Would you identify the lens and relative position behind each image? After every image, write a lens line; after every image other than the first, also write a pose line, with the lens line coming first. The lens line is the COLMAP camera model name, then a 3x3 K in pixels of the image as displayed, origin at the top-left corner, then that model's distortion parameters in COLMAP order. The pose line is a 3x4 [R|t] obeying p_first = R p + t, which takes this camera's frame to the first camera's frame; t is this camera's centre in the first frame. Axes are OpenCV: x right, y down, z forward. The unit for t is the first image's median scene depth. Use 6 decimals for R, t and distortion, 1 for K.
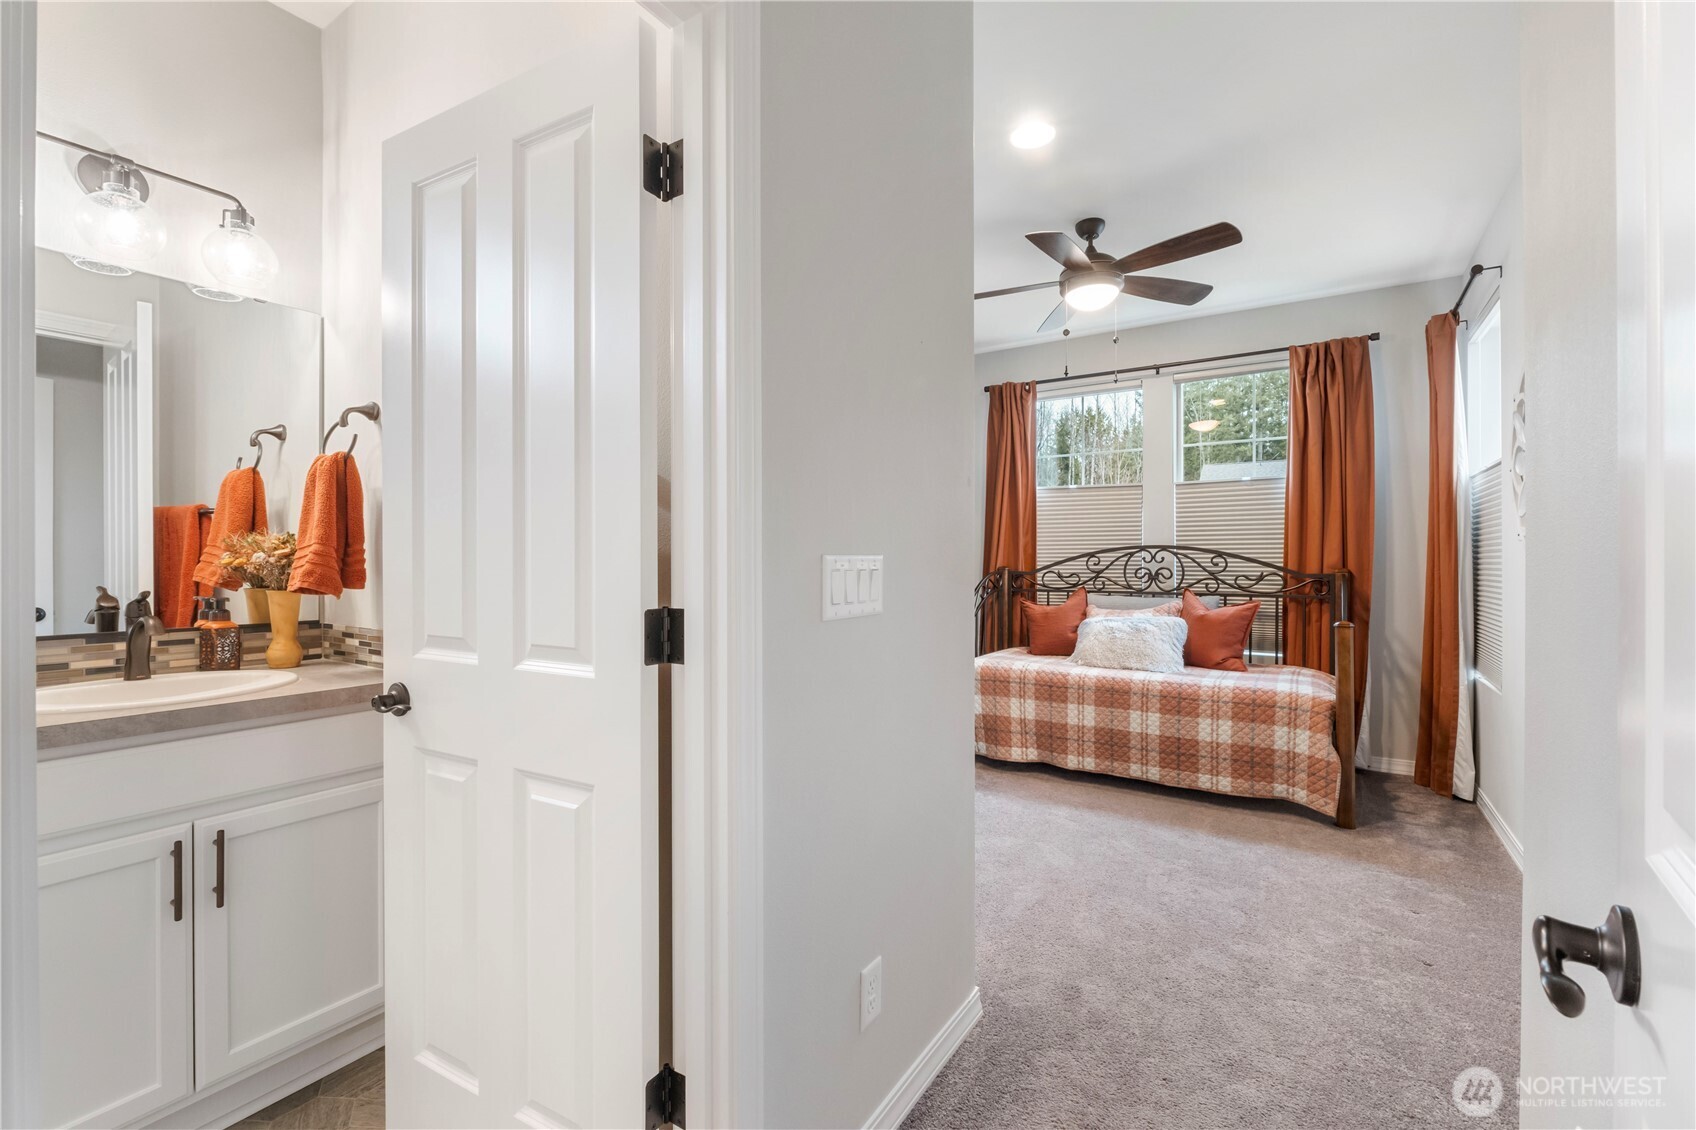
lens RADIAL K [[728.8, 0, 843.1], [0, 728.8, 573.6], [0, 0, 1]] dist [-0.003921, -0.000551]
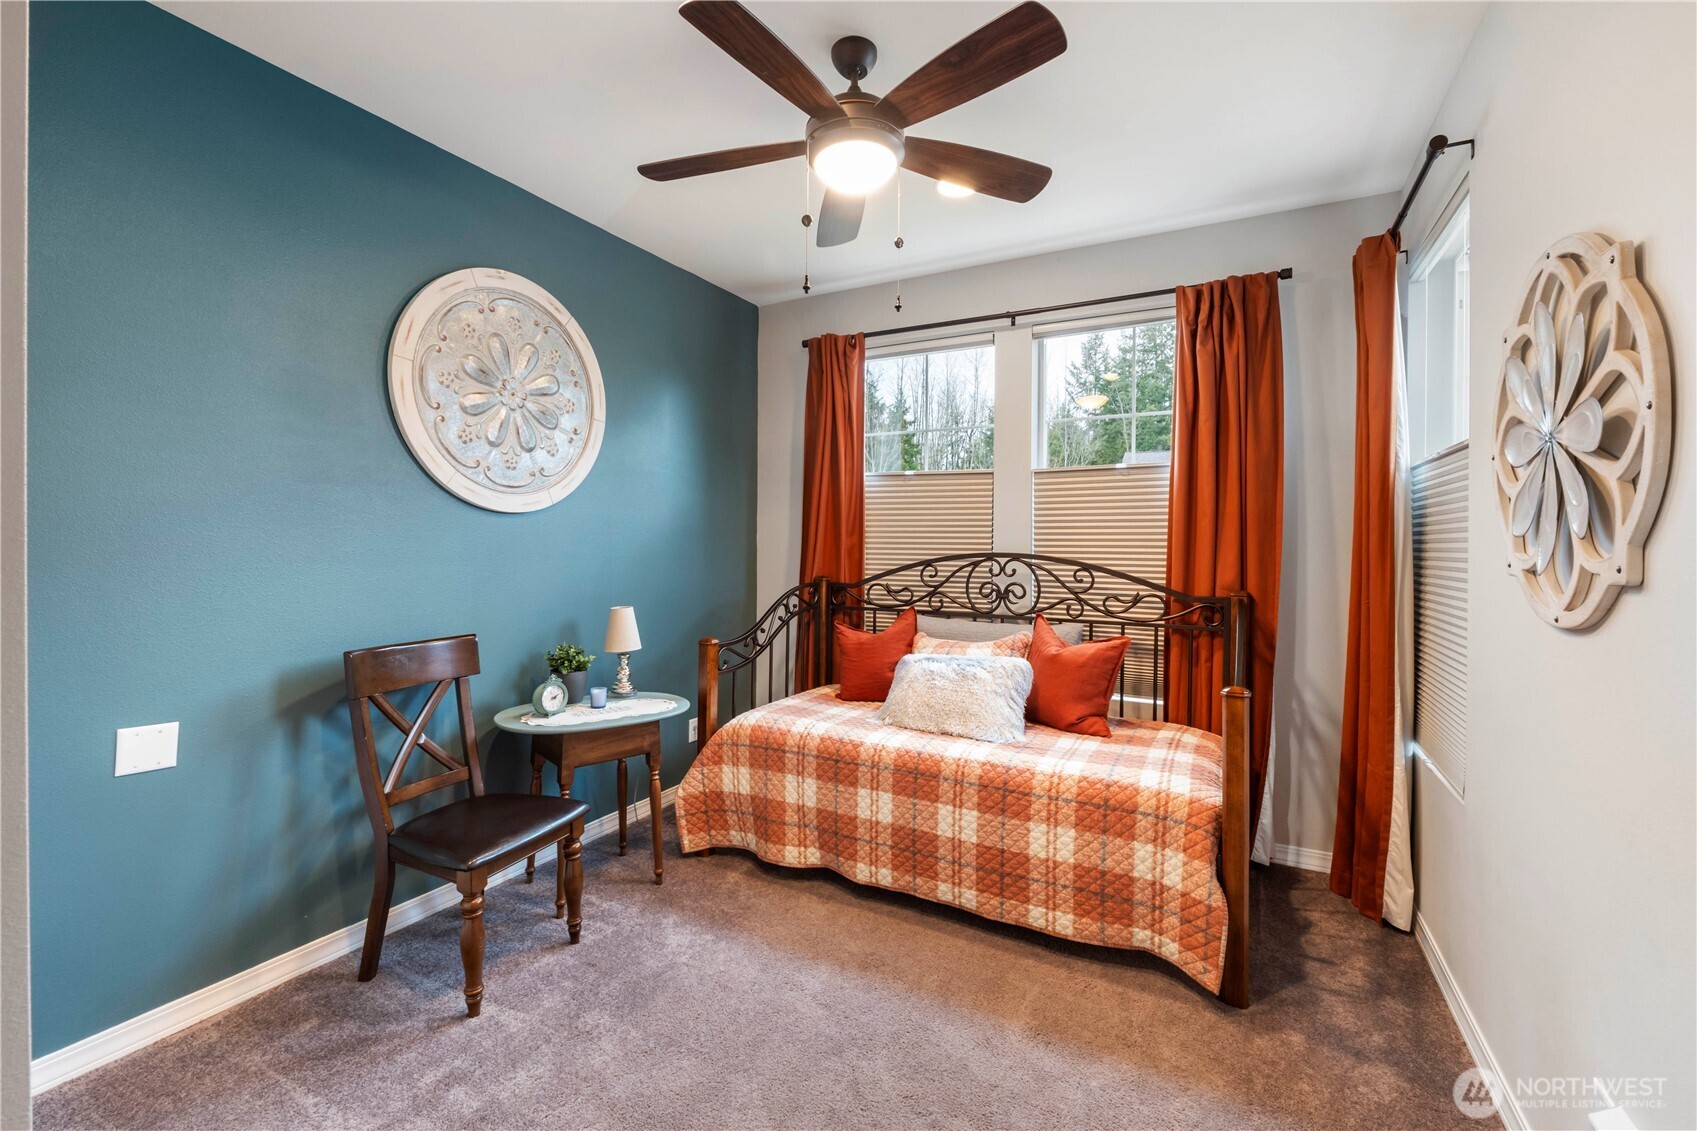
lens RADIAL K [[711.2, 0, 846.6], [0, 711.2, 561.0], [0, 0, 1]] dist [-0.007883, 0.000330]
pose [[0.996852, 0.004914, 0.079137, 0.255237], [-0.005715, 0.999935, 0.009901, -0.045112], [-0.079083, -0.010322, 0.996815, 0.347999]]
